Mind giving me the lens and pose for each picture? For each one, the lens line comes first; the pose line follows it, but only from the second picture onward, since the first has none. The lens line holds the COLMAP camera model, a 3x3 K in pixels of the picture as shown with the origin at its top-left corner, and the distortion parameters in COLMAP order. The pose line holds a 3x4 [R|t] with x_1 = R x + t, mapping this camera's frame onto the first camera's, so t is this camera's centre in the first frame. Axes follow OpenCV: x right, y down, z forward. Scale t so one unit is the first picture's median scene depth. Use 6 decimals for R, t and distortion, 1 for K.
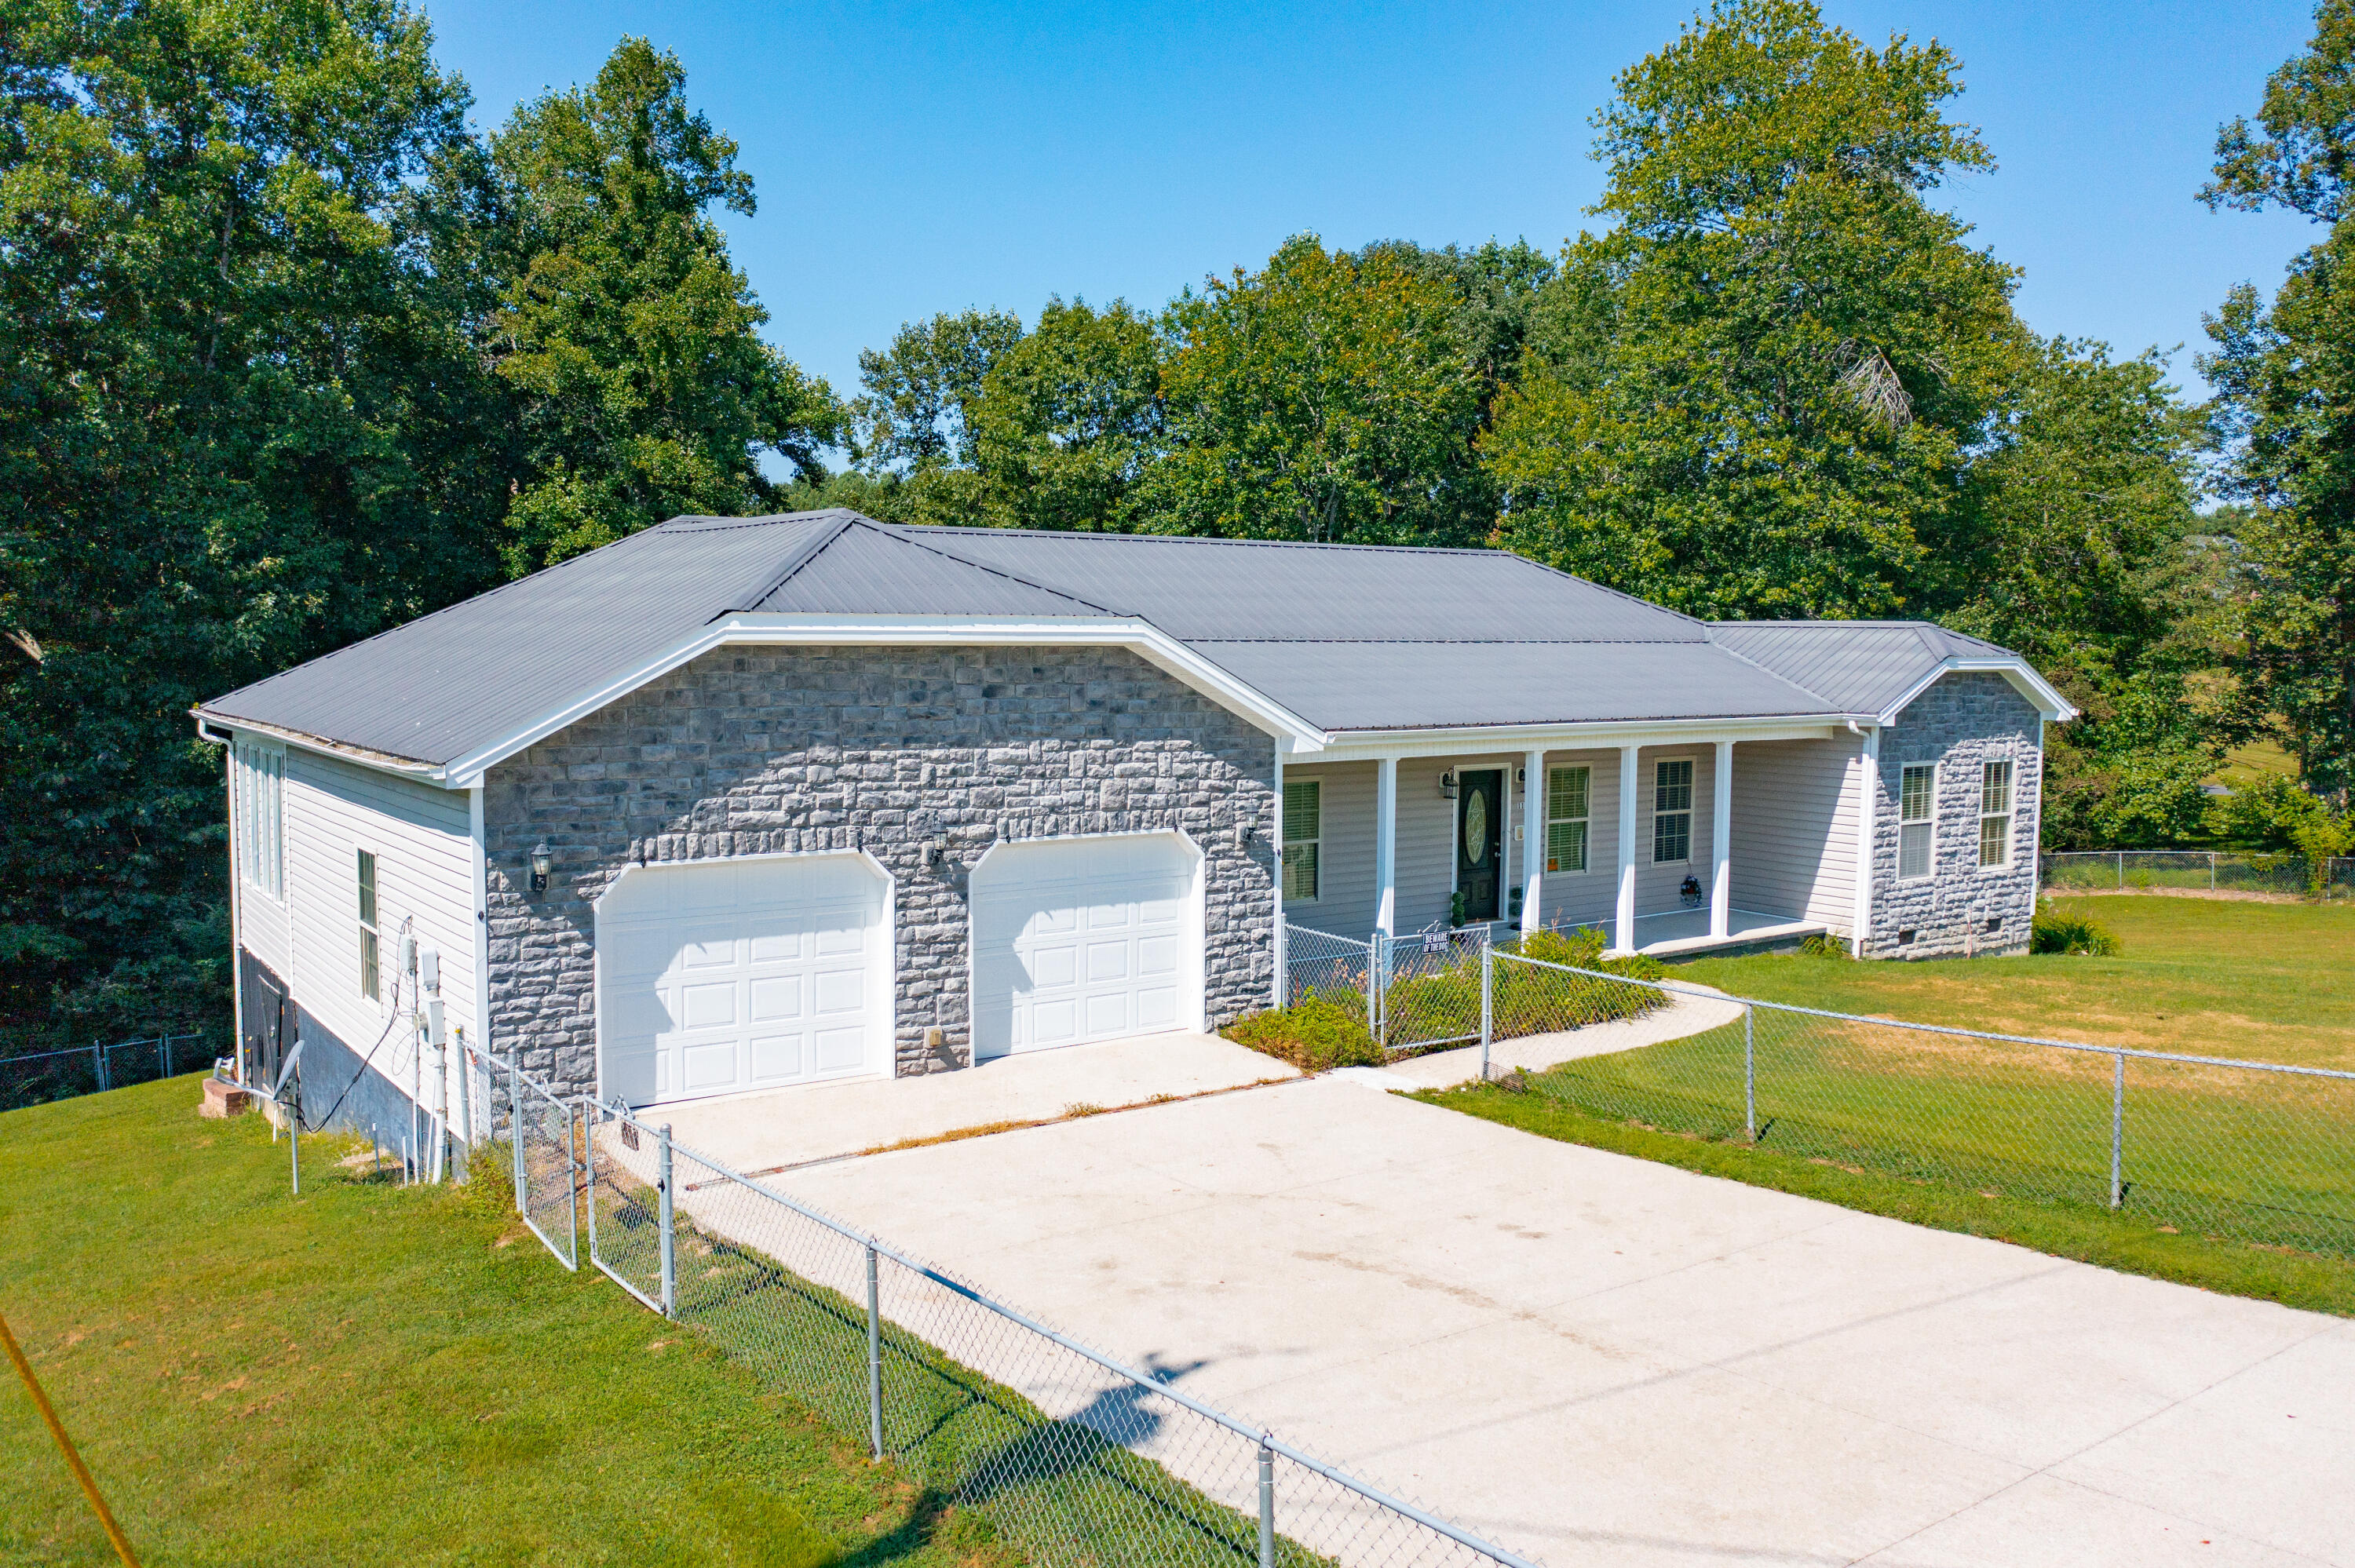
lens RADIAL K [[1855.8, 0, 1175.4], [0, 1855.8, 777.1], [0, 0, 1]] dist [-0.011622, 0.002213]
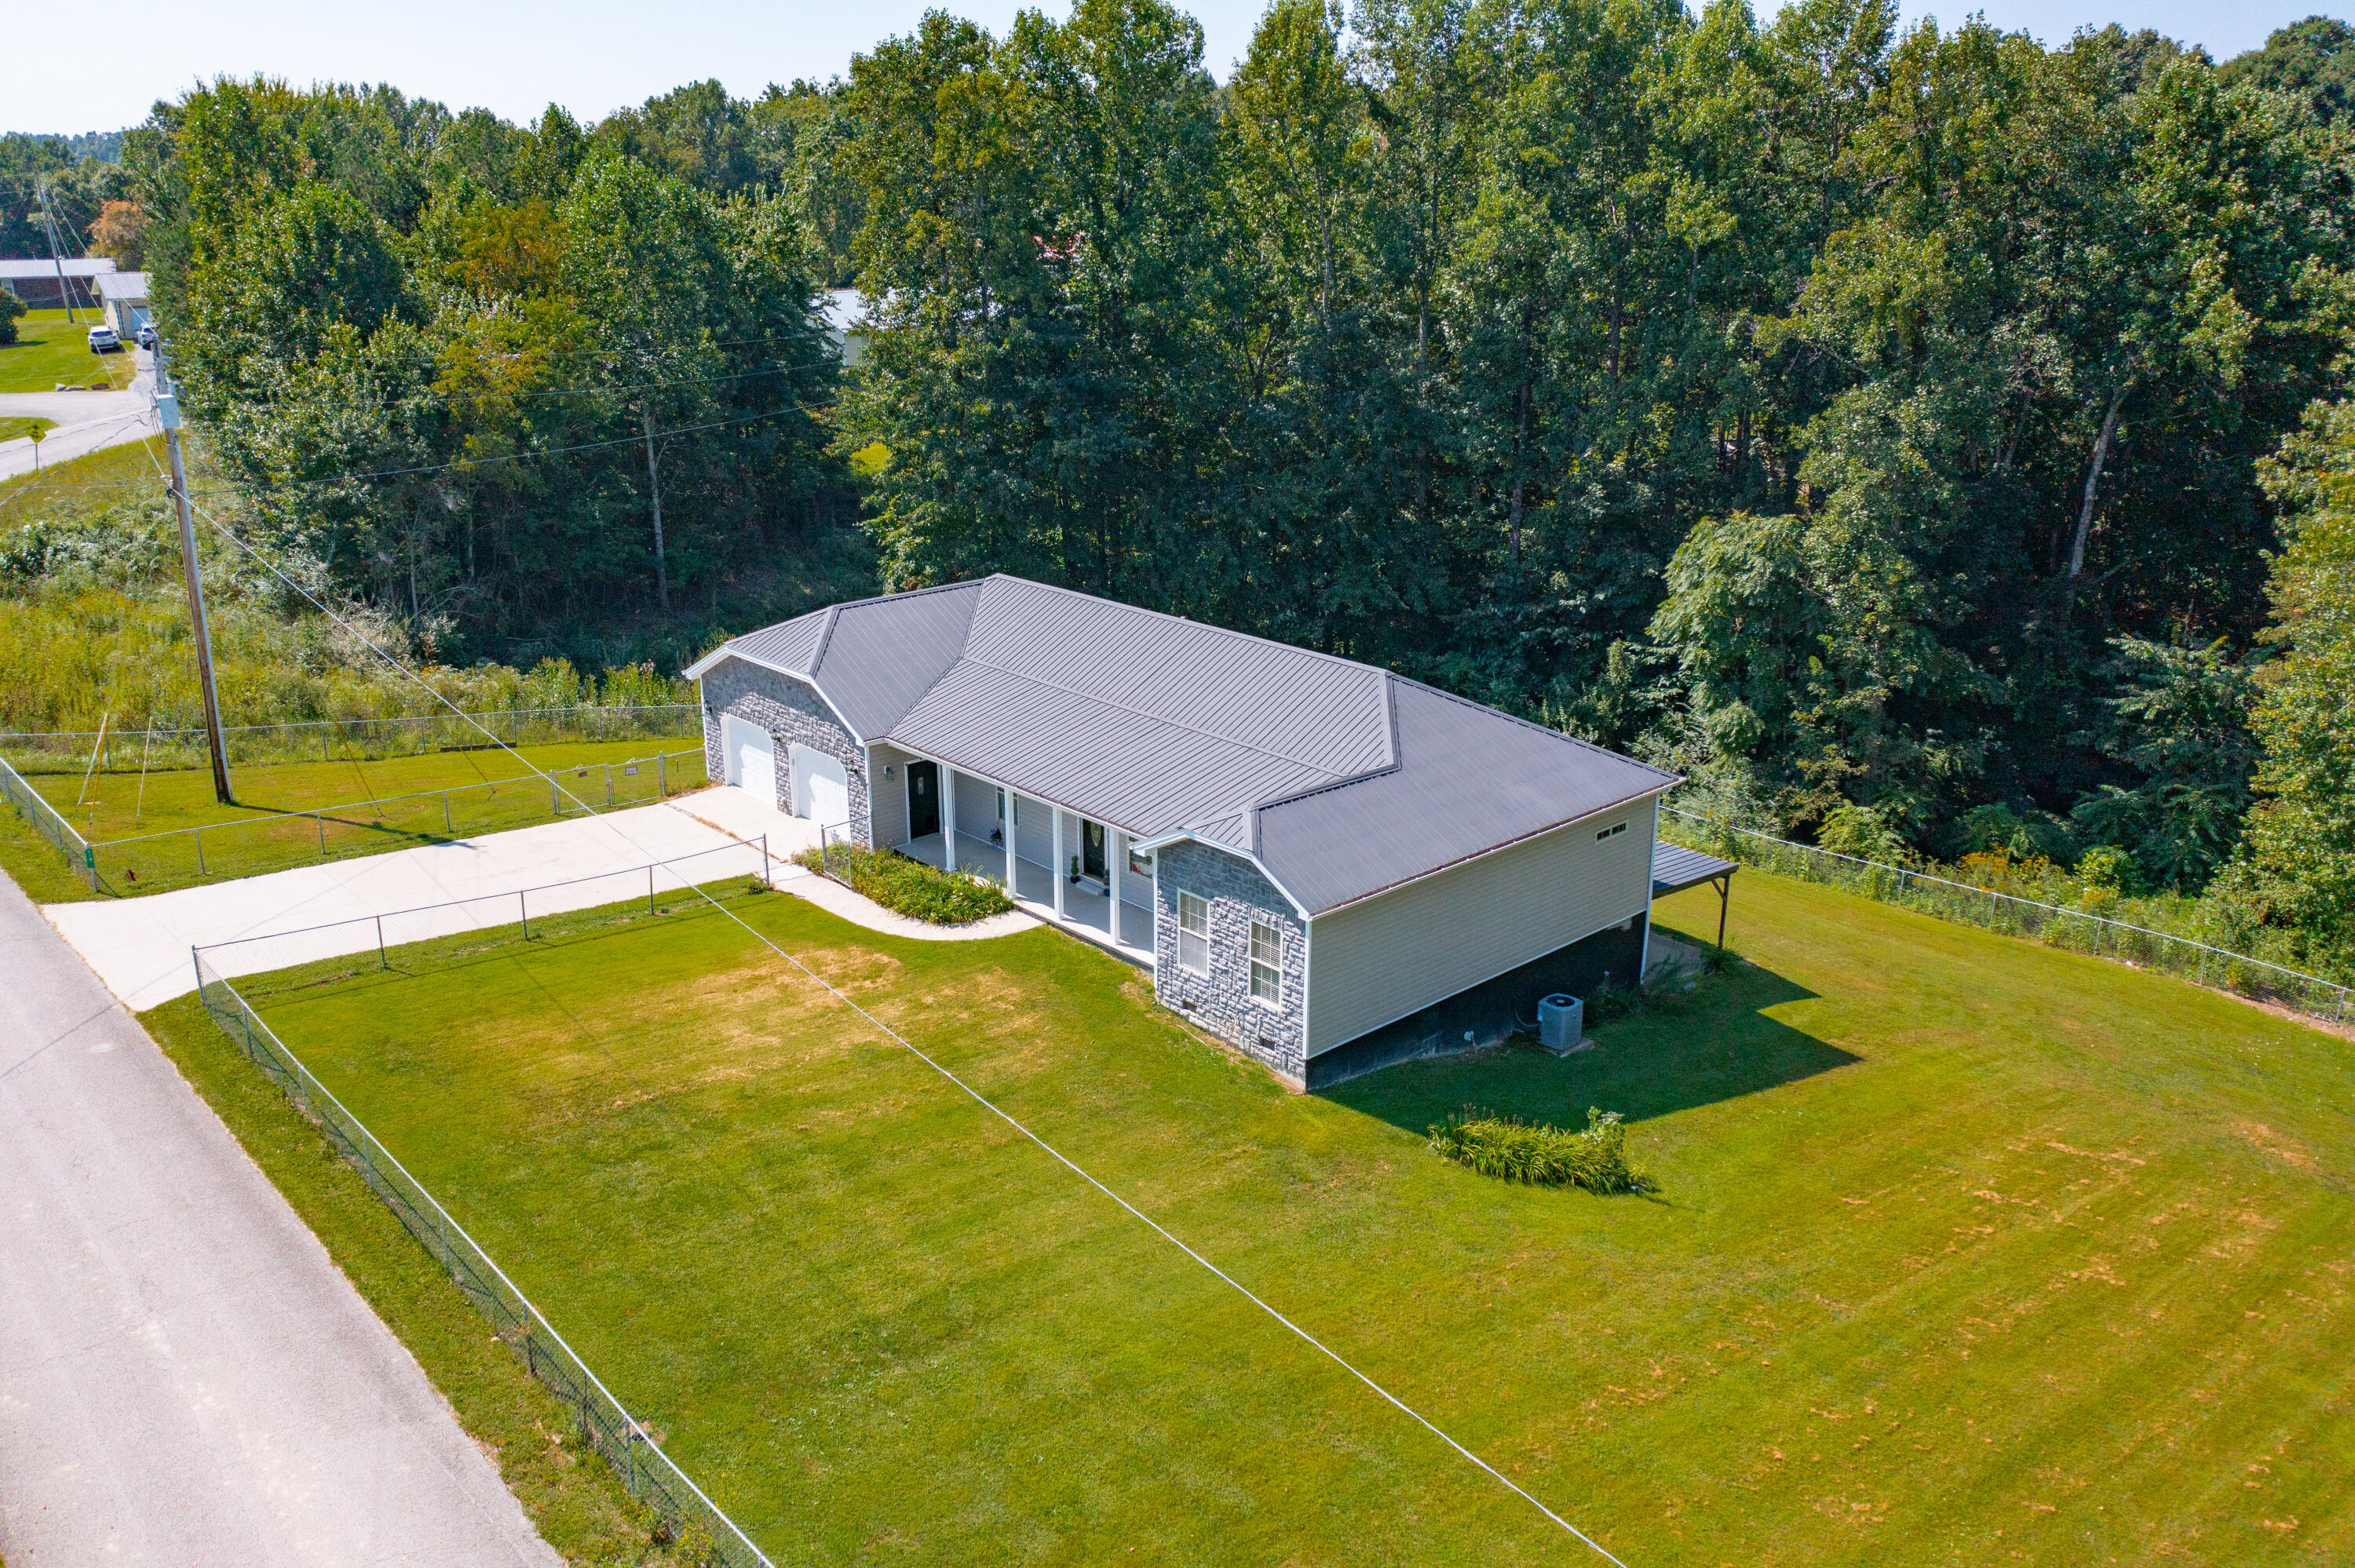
lens RADIAL K [[1855.8, 0, 1166.4], [0, 1855.8, 800.4], [0, 0, 1]] dist [-0.011622, 0.002213]
pose [[0.111438, 0.314791, -0.942597, 2.572975], [-0.075075, 0.948461, 0.307873, -0.766130], [0.990932, 0.036457, 0.129327, 1.201779]]
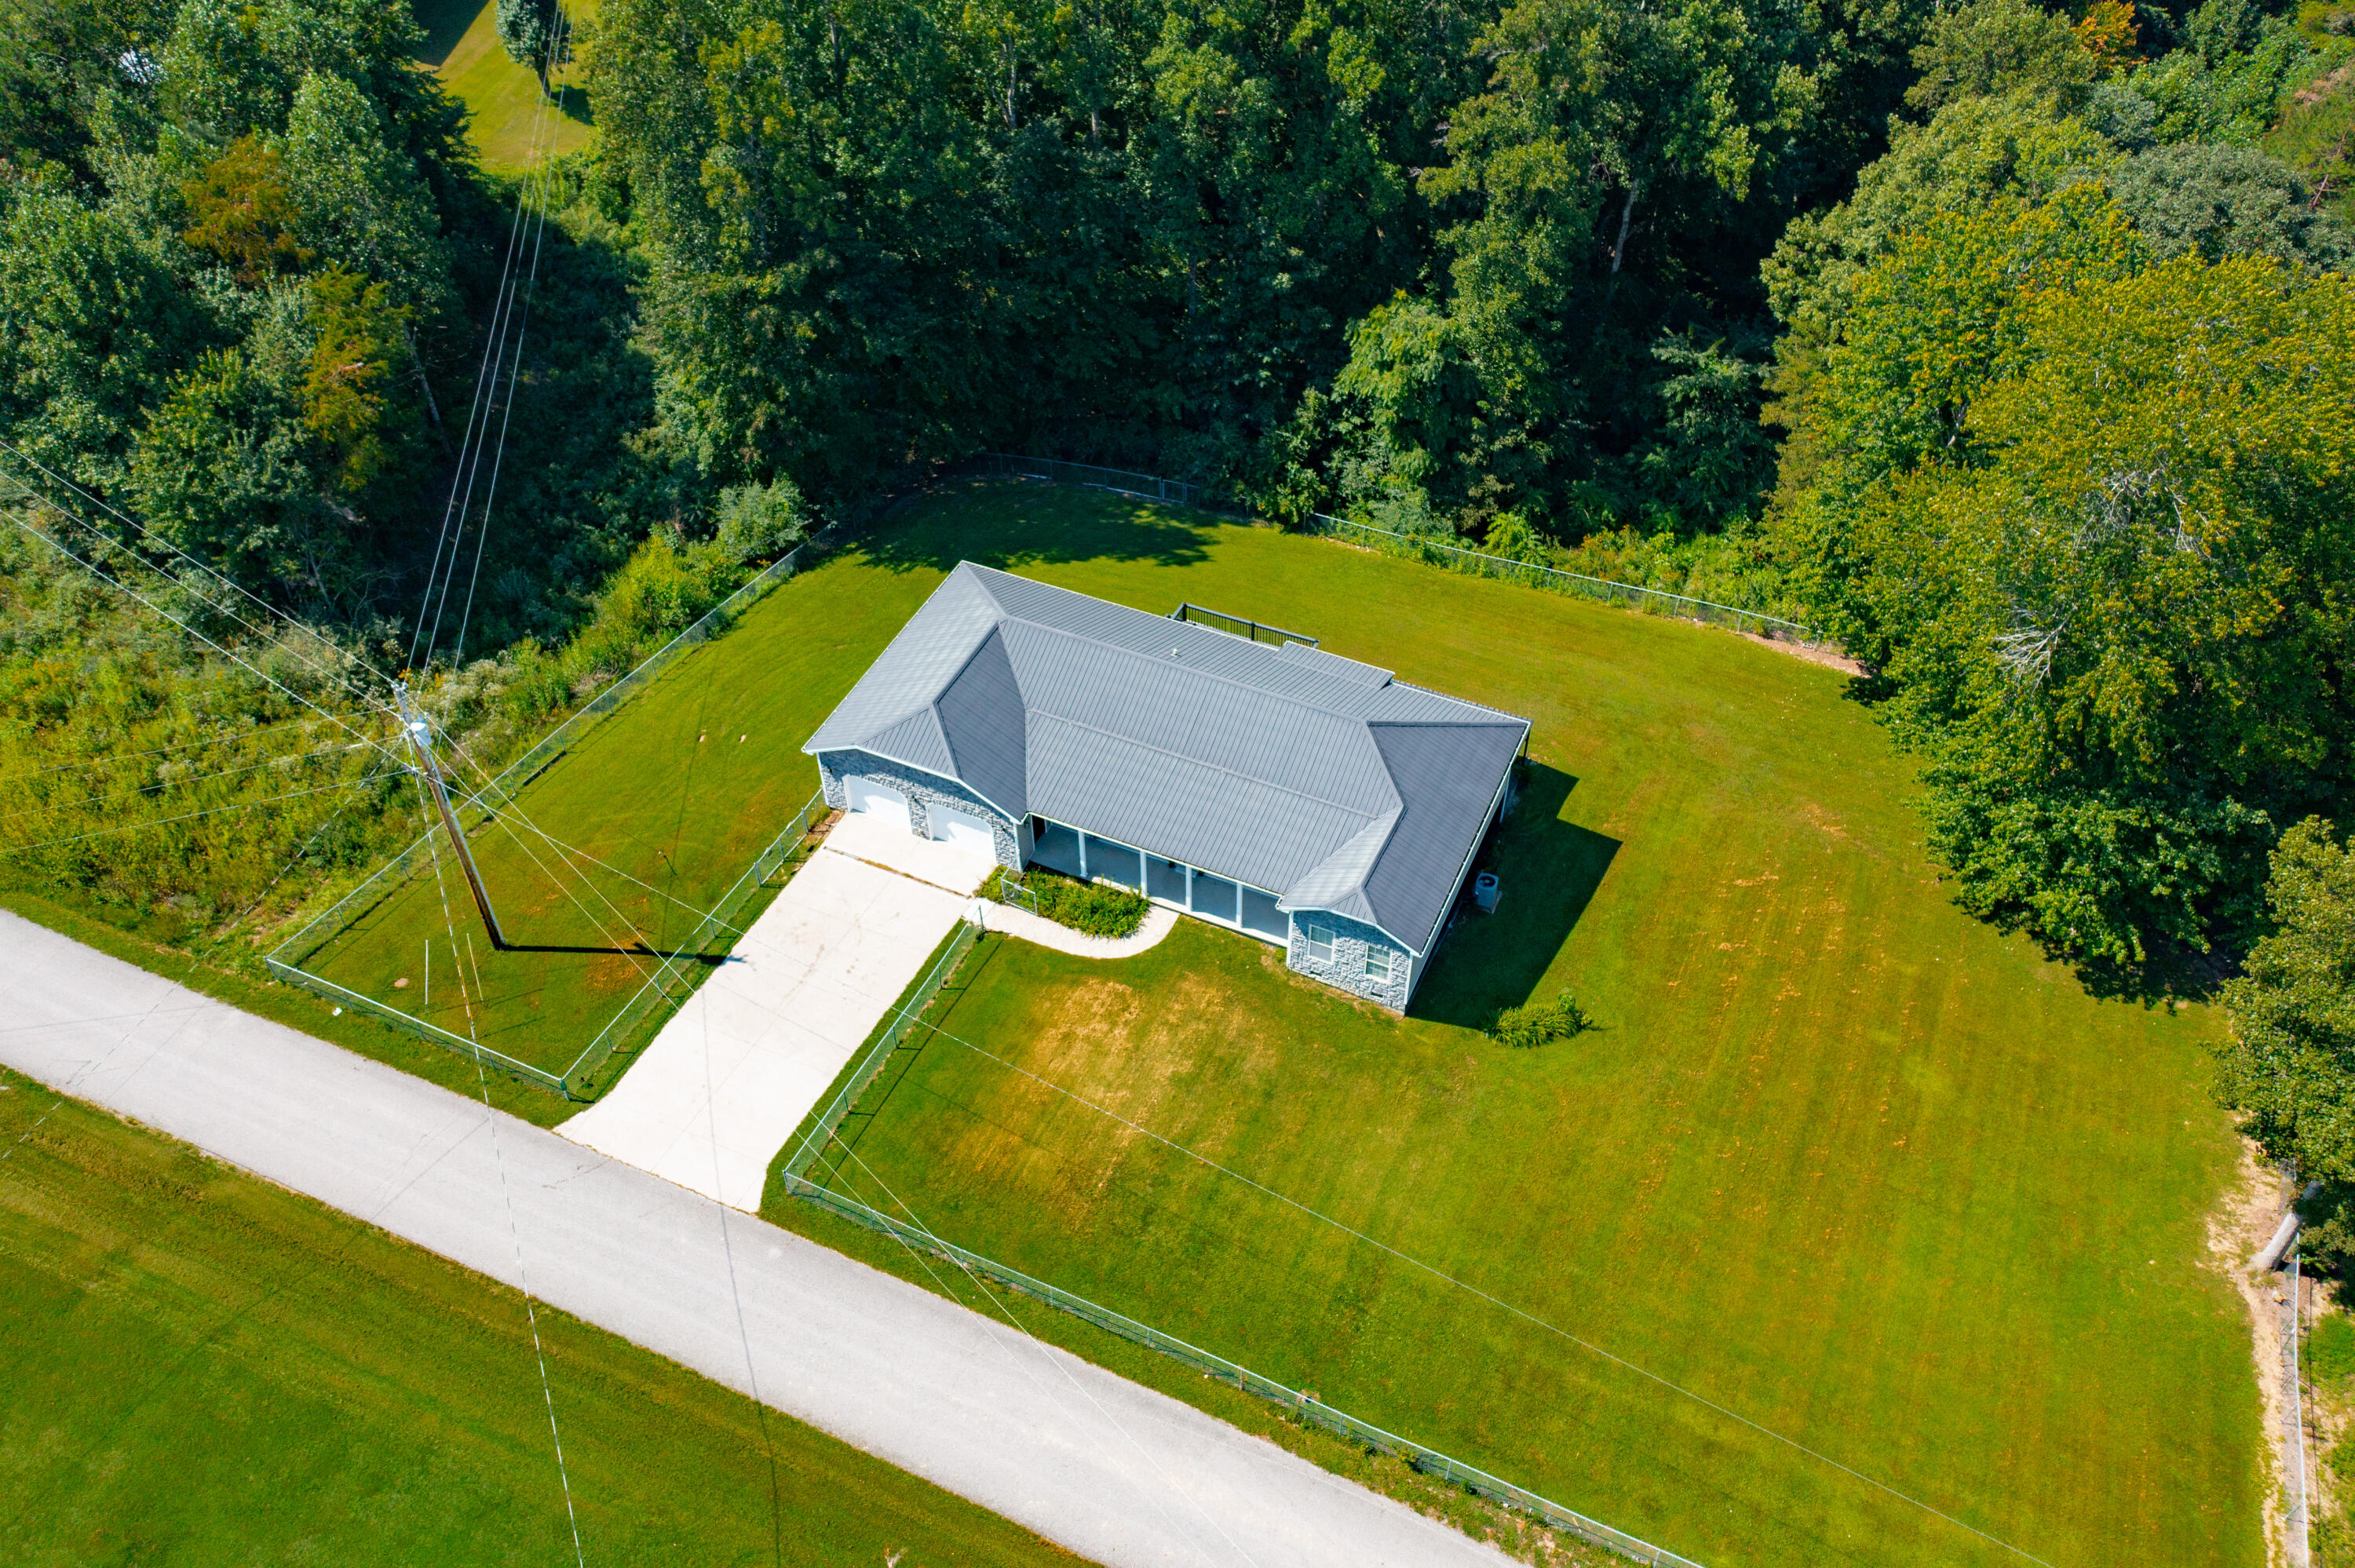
lens RADIAL K [[1855.8, 0, 1171.2], [0, 1855.8, 805.7], [0, 0, 1]] dist [-0.011622, 0.002213]
pose [[0.498101, 0.615419, -0.610864, 2.511941], [-0.053435, 0.724922, 0.686756, -2.637946], [0.865471, -0.309432, 0.393969, -0.085182]]
